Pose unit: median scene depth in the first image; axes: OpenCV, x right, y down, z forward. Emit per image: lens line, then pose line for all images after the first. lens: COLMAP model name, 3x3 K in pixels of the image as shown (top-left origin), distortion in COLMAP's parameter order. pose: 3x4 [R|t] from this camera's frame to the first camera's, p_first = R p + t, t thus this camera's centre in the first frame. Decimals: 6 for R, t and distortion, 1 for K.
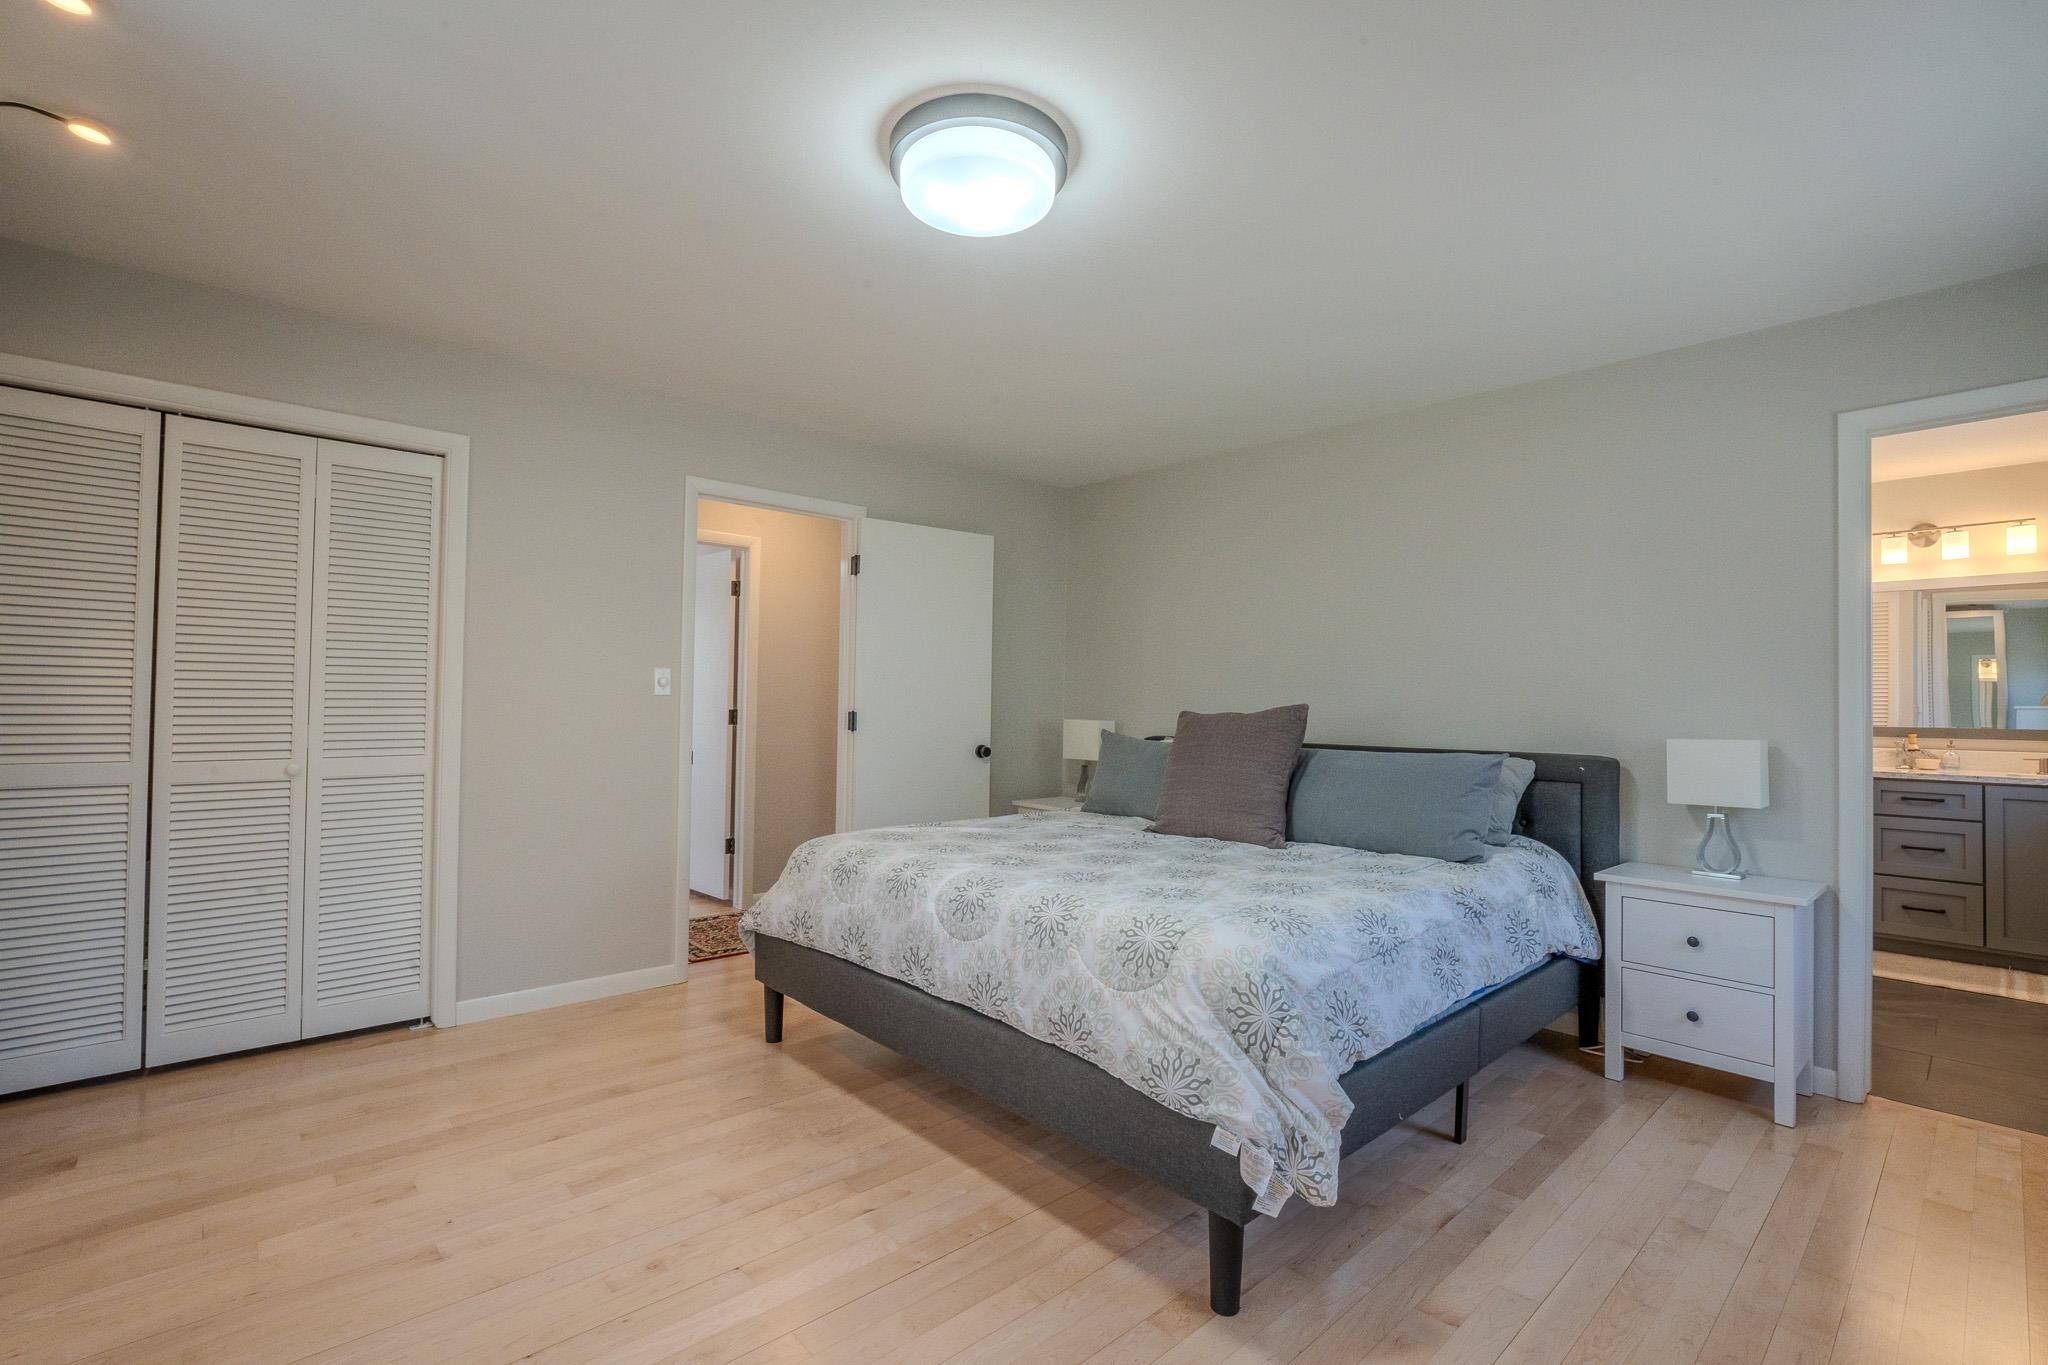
lens RADIAL K [[917.3, 0, 1024.0], [0, 917.3, 682.5], [0, 0, 1]] dist [0.016644, 0.000053]
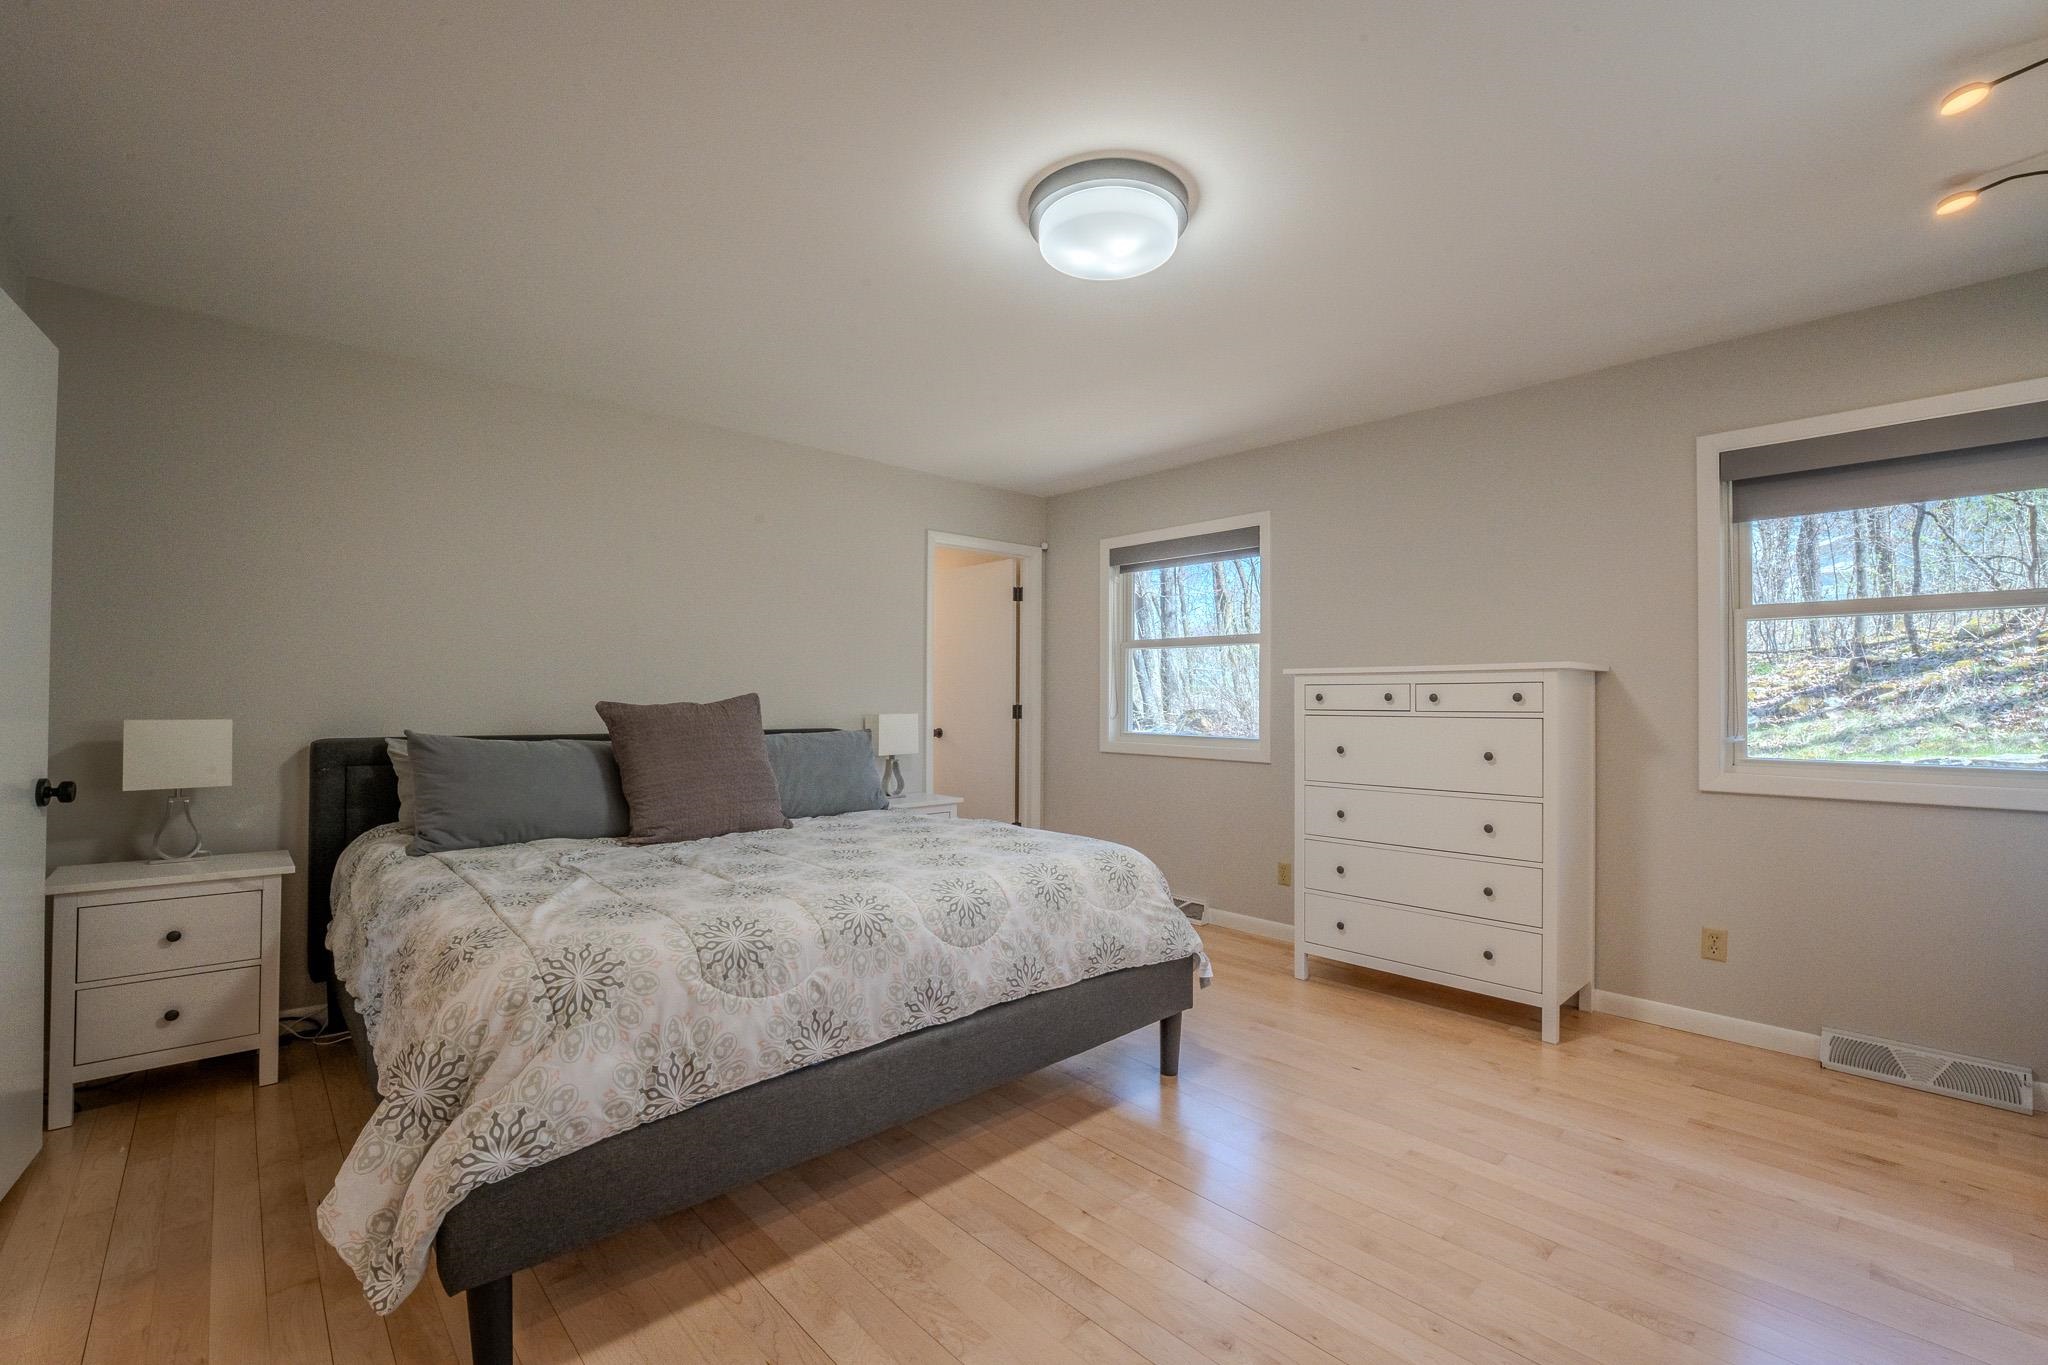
lens RADIAL K [[872.8, 0, 986.2], [0, 872.8, 685.7], [0, 0, 1]] dist [0.002102, 0.000210]
pose [[0.016278, -0.001892, 0.999866, -0.957442], [-0.024214, 0.999704, 0.002286, 0.008369], [-0.999574, -0.024248, 0.016228, 0.963925]]
